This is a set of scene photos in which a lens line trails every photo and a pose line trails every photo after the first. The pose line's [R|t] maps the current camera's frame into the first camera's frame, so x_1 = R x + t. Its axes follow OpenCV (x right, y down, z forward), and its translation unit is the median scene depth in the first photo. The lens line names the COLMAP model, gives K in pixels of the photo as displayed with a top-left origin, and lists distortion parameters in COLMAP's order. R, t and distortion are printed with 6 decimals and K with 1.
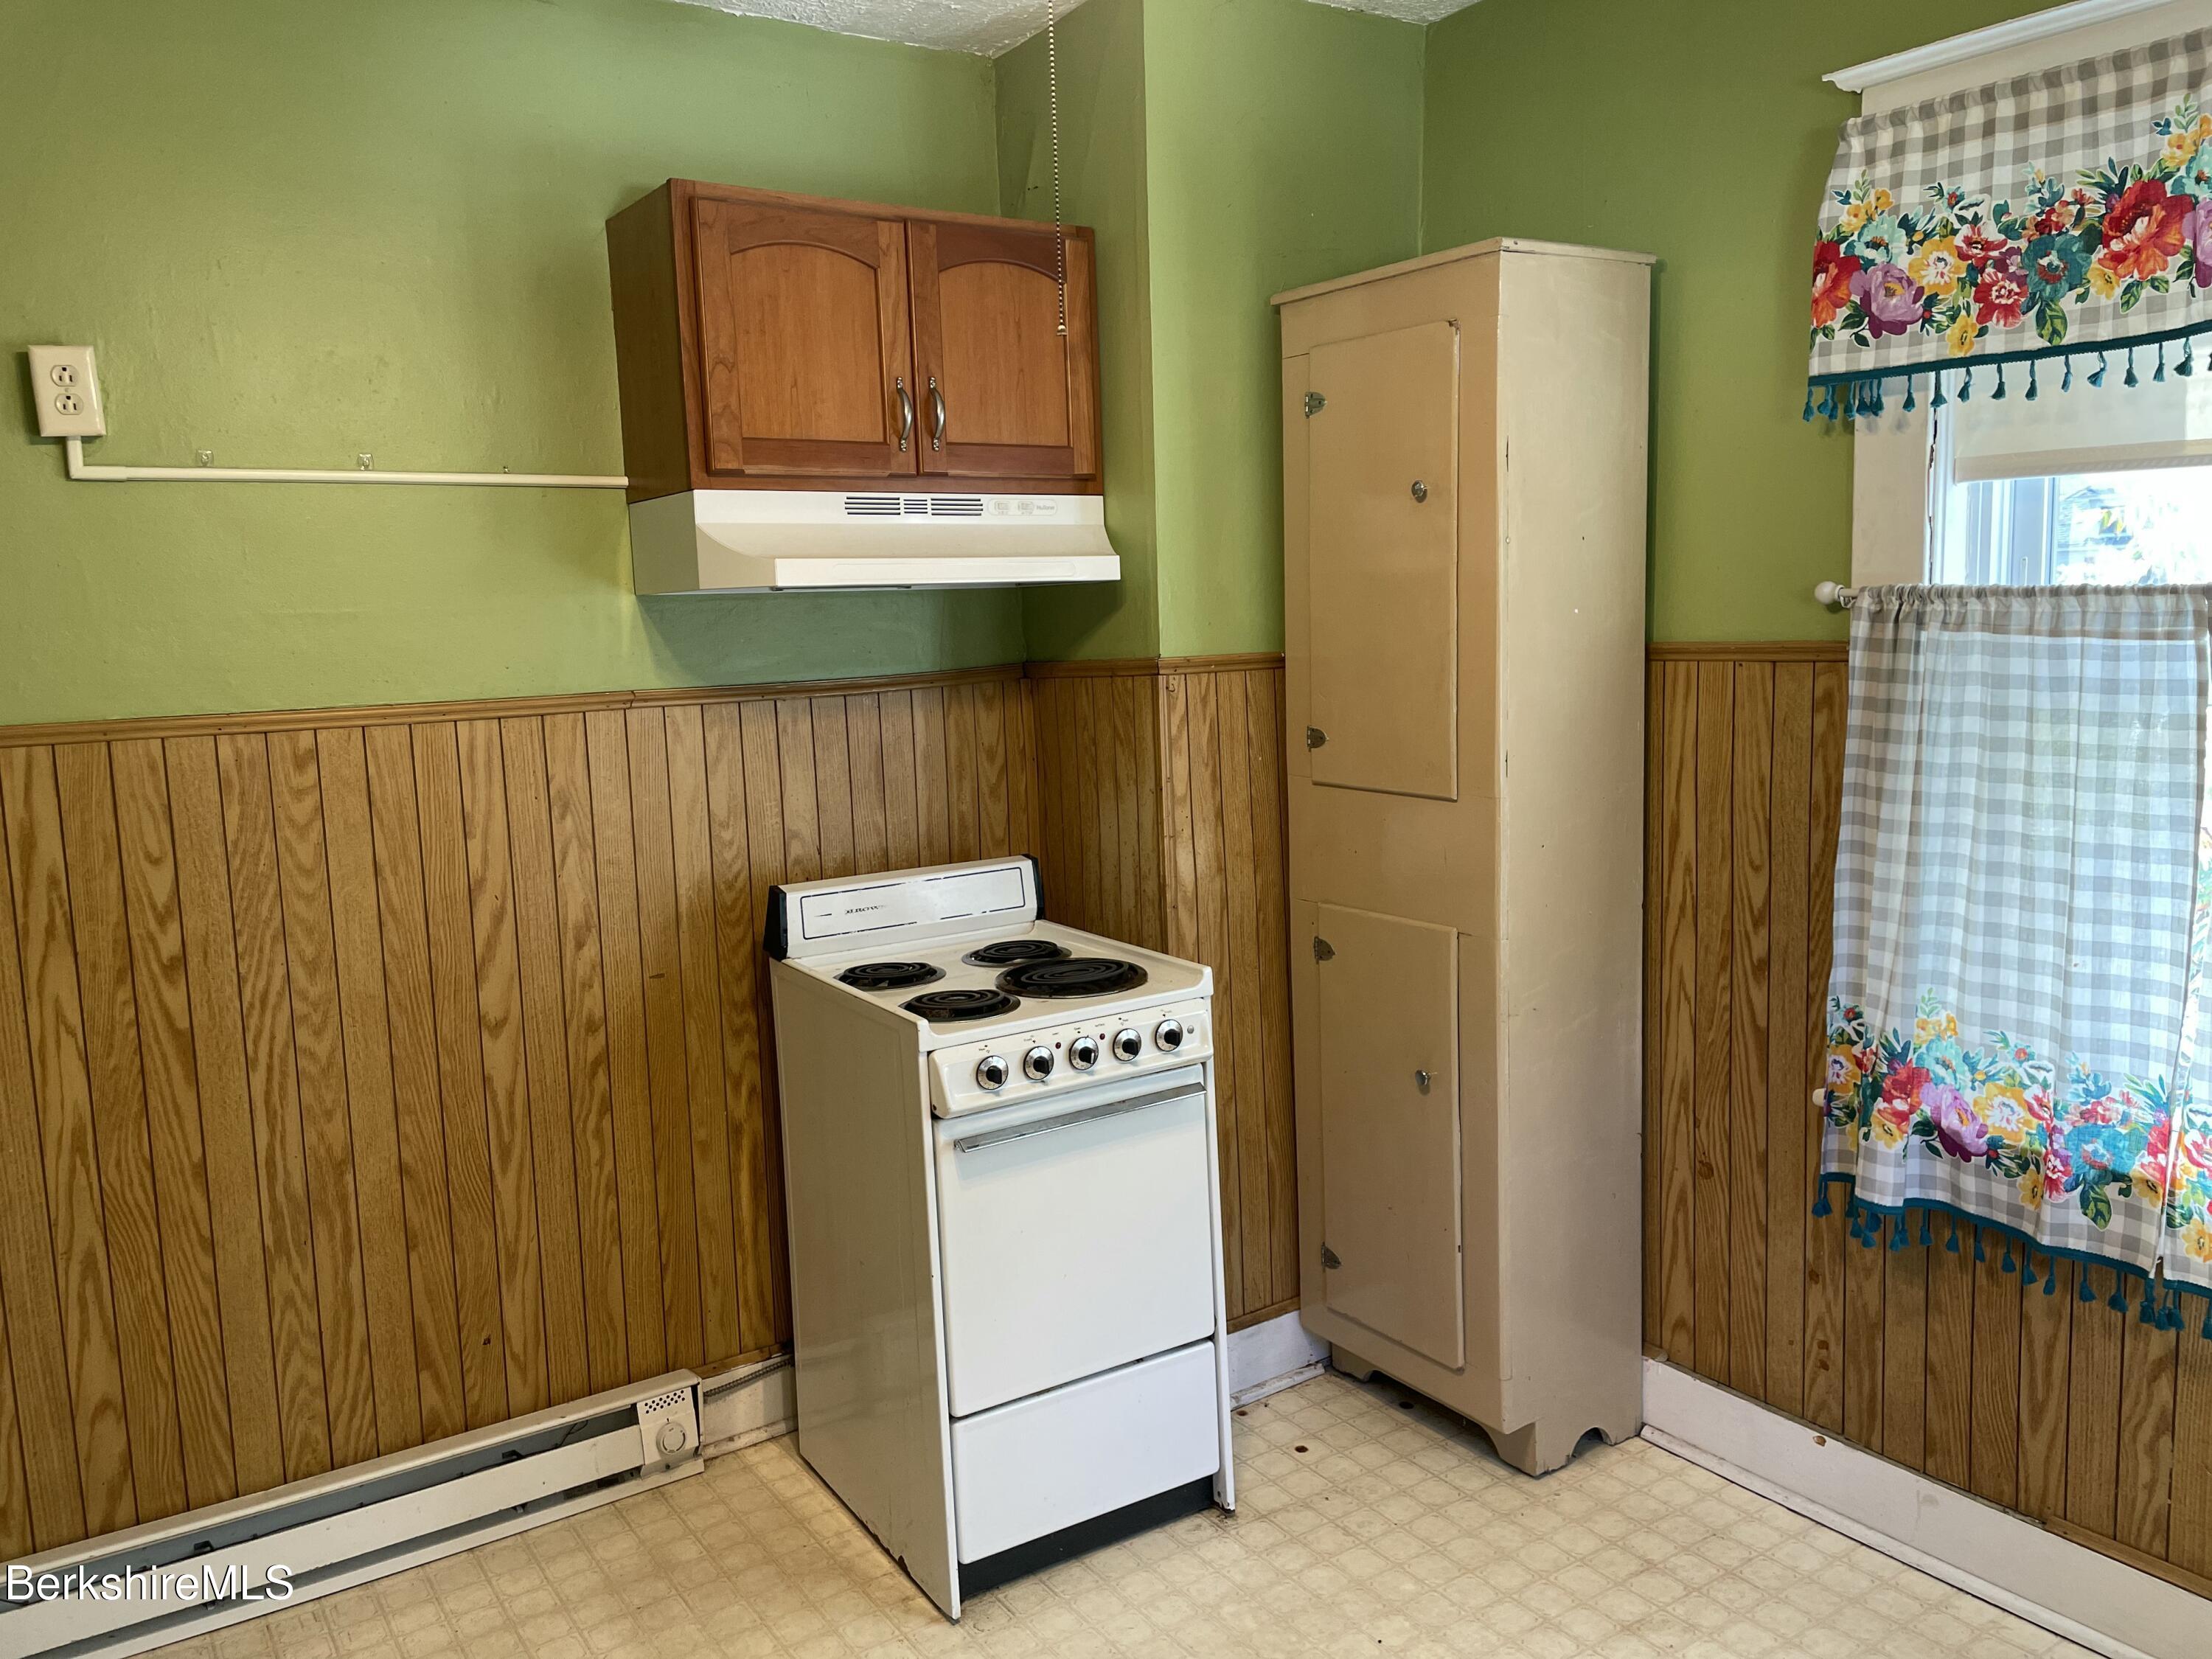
lens RADIAL K [[1675.7, 0, 1107.5], [0, 1675.7, 820.9], [0, 0, 1]] dist [0.098302, -0.122896]
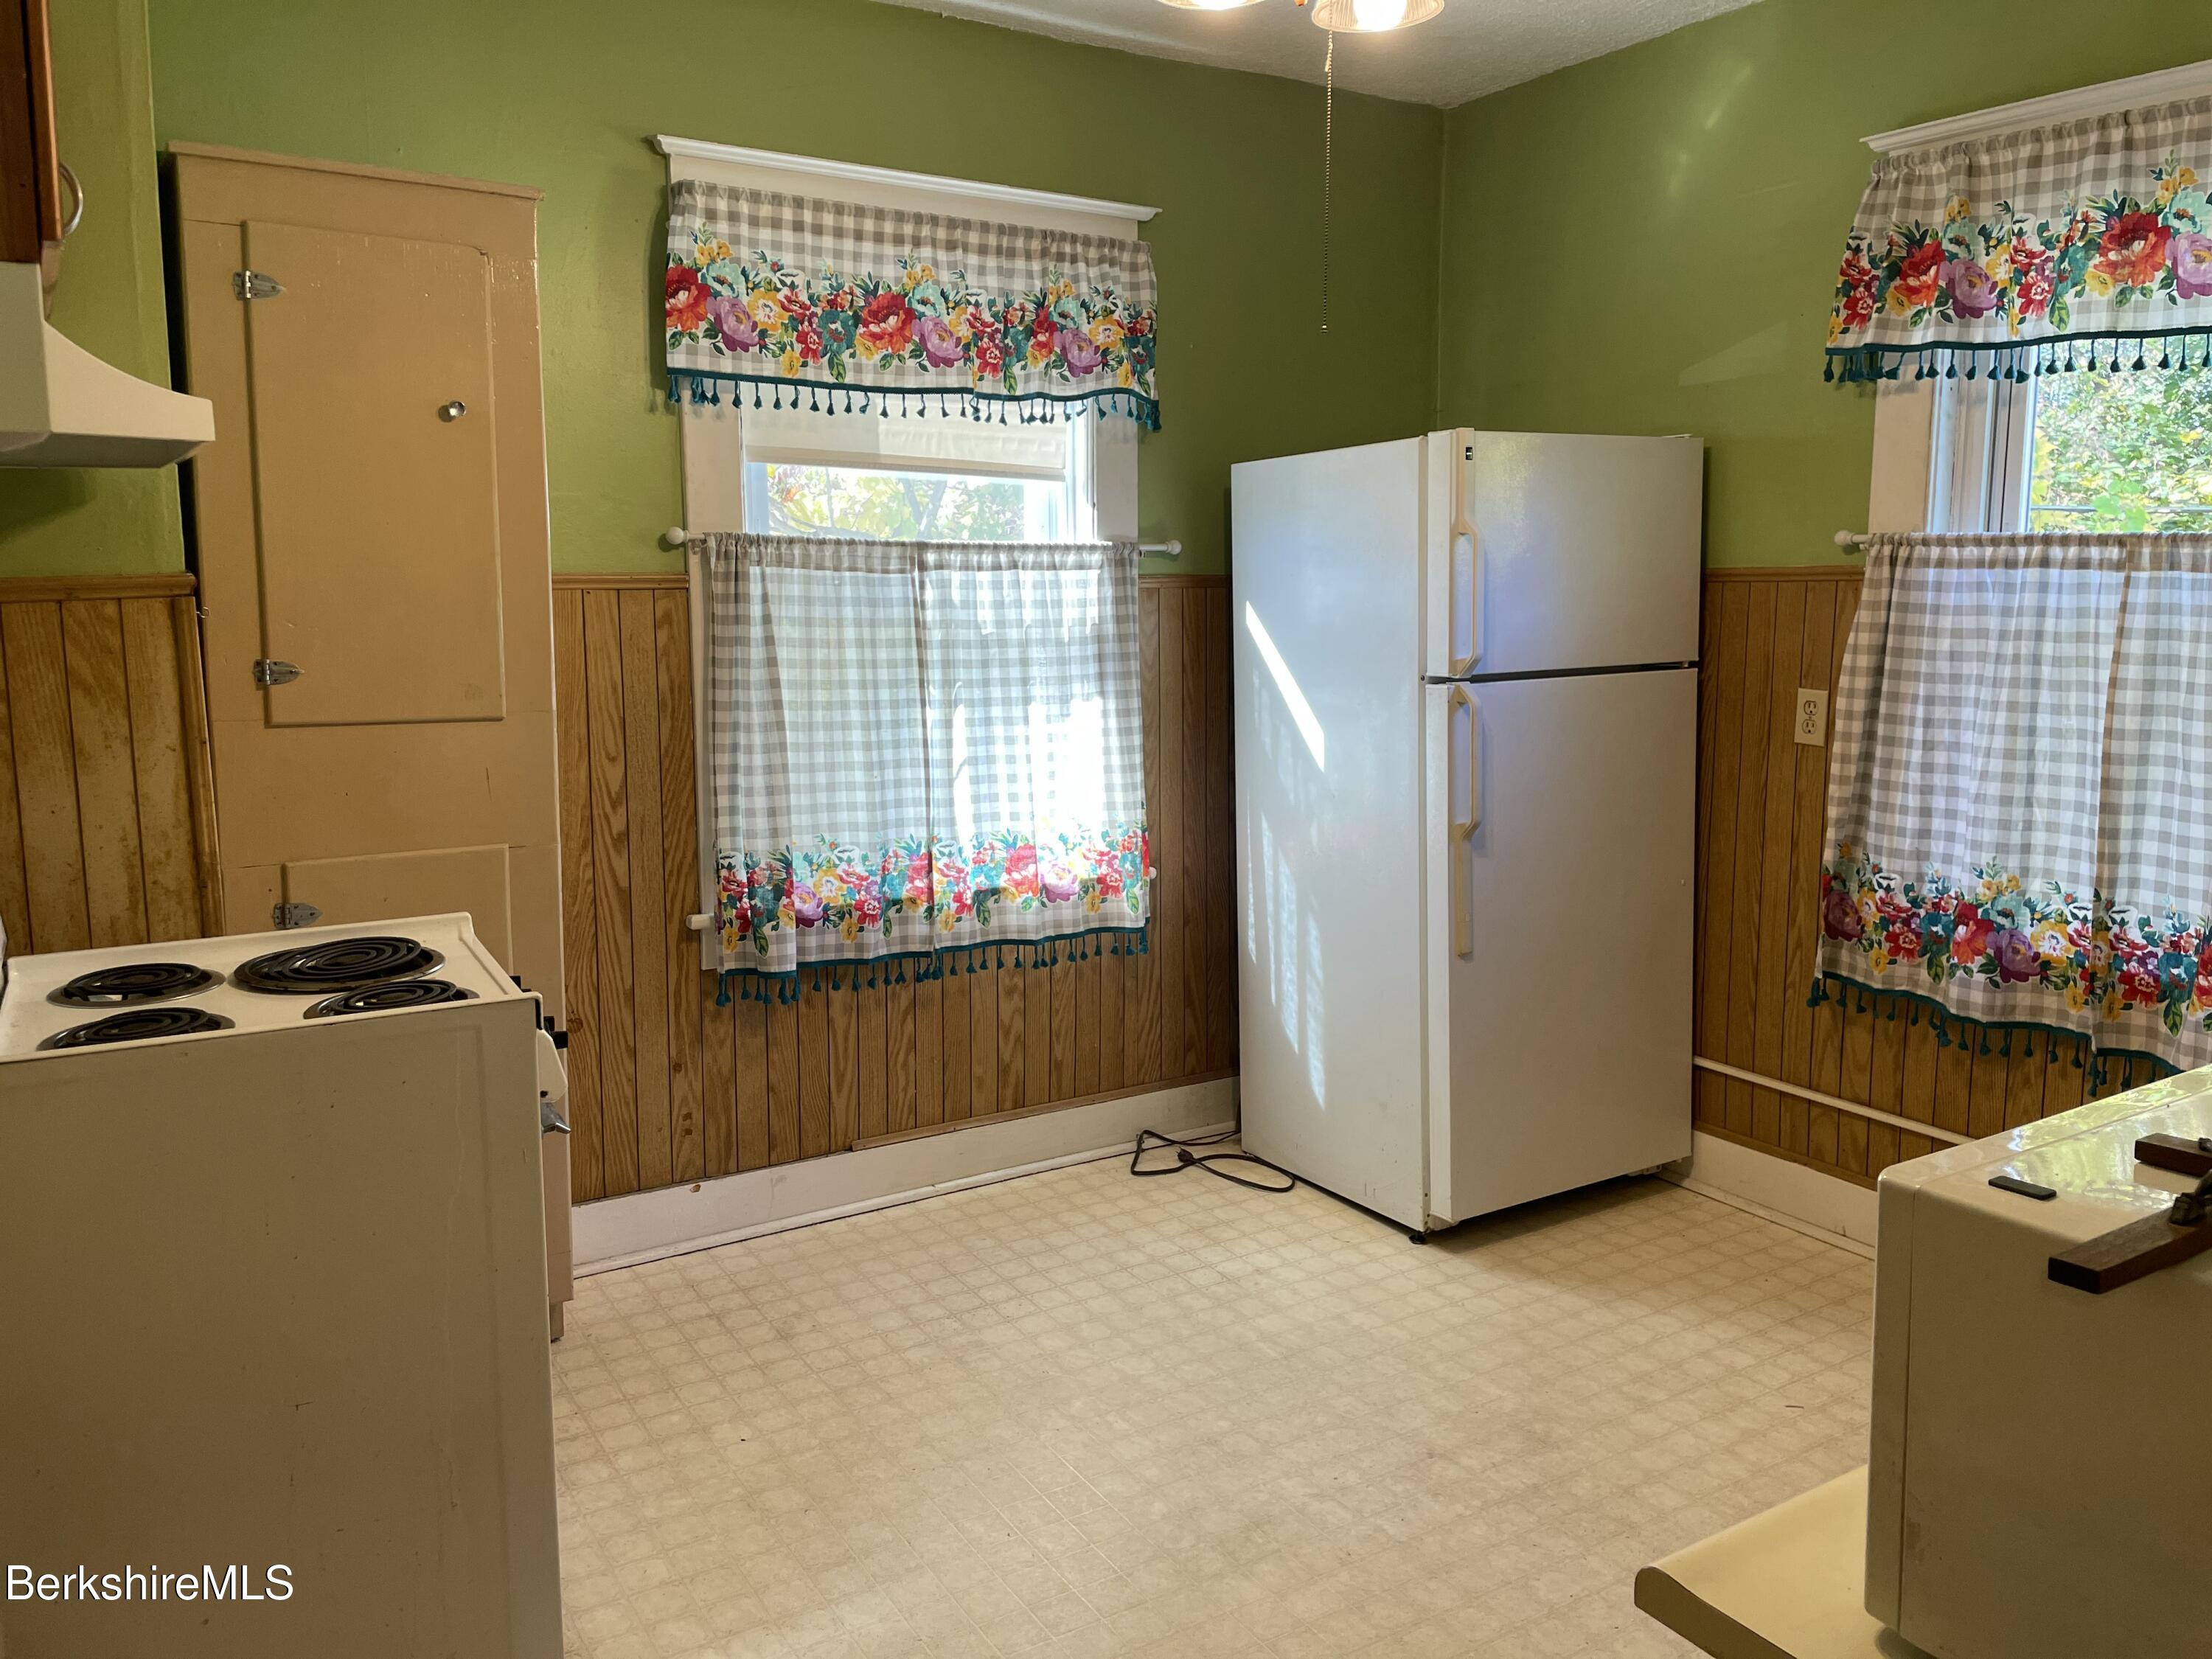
lens RADIAL K [[1675.7, 0, 1115.0], [0, 1675.7, 815.9], [0, 0, 1]] dist [0.098302, -0.122896]
pose [[0.024143, -0.115848, 0.992973, -0.932963], [0.123031, 0.986057, 0.112050, -0.026873], [-0.992109, 0.119461, 0.038059, 0.674702]]
